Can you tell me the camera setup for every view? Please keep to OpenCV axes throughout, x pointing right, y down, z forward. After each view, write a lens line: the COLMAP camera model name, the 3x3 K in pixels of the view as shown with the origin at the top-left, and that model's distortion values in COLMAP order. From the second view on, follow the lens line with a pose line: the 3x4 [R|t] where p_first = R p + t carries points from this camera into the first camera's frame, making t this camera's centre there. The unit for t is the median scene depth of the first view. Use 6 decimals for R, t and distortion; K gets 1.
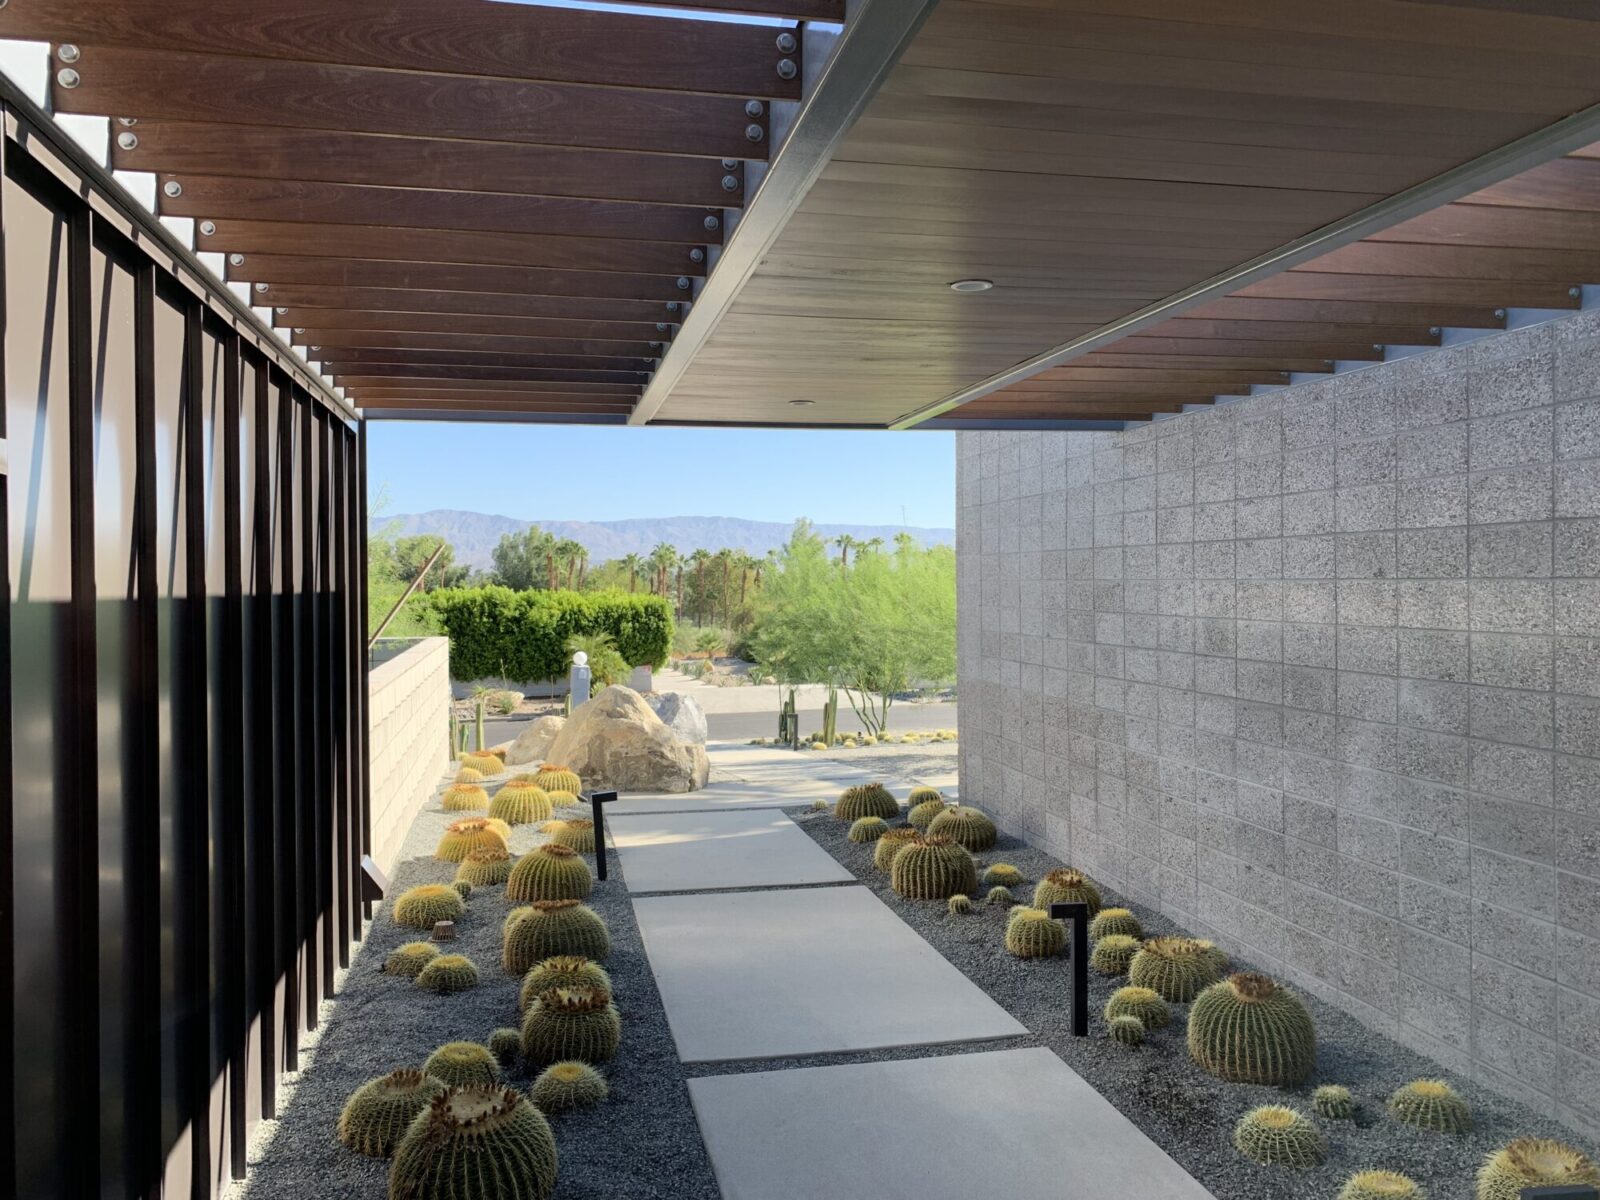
lens RADIAL K [[1217.6, 0, 796.0], [0, 1217.6, 595.3], [0, 0, 1]] dist [-0.009134, 0.002779]
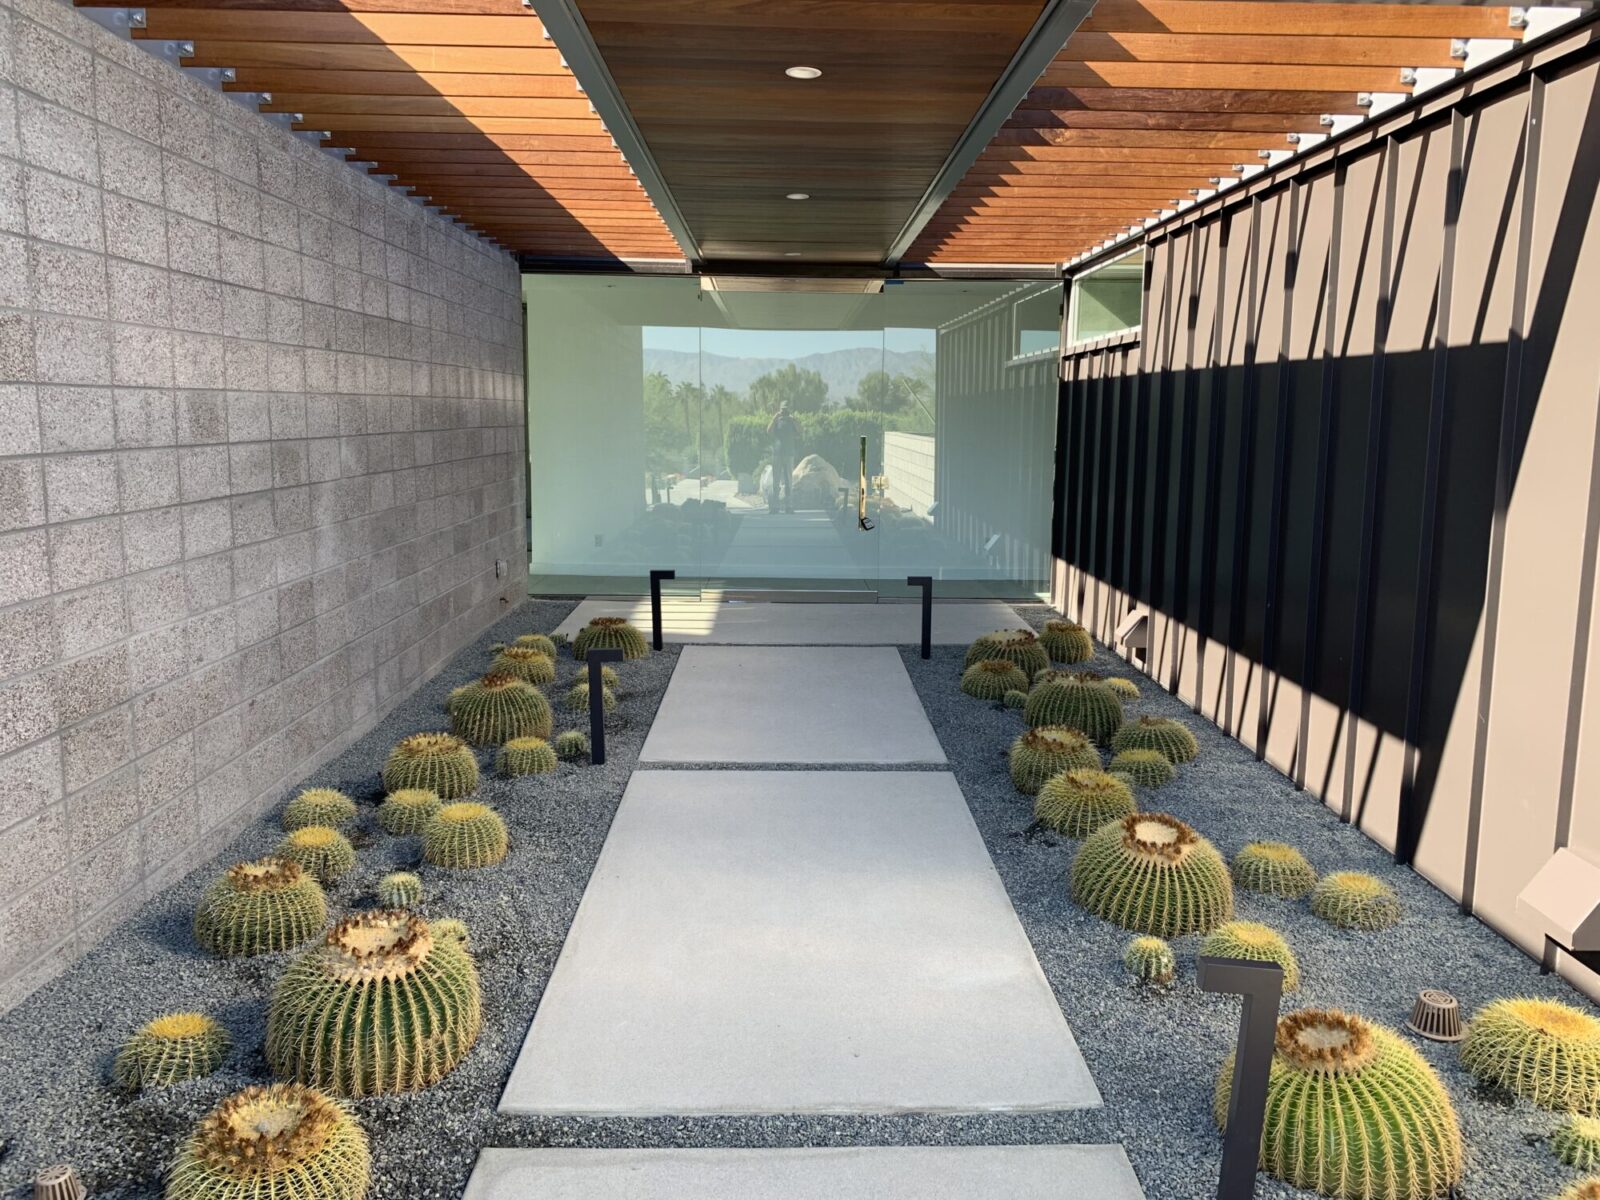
lens RADIAL K [[1217.6, 0, 799.5], [0, 1217.6, 593.6], [0, 0, 1]] dist [-0.009134, 0.002779]
pose [[-0.979177, -0.024145, 0.201568, -0.129172], [0.008750, 0.986960, 0.160730, 0.024623], [-0.202821, 0.159147, -0.966197, 1.575288]]
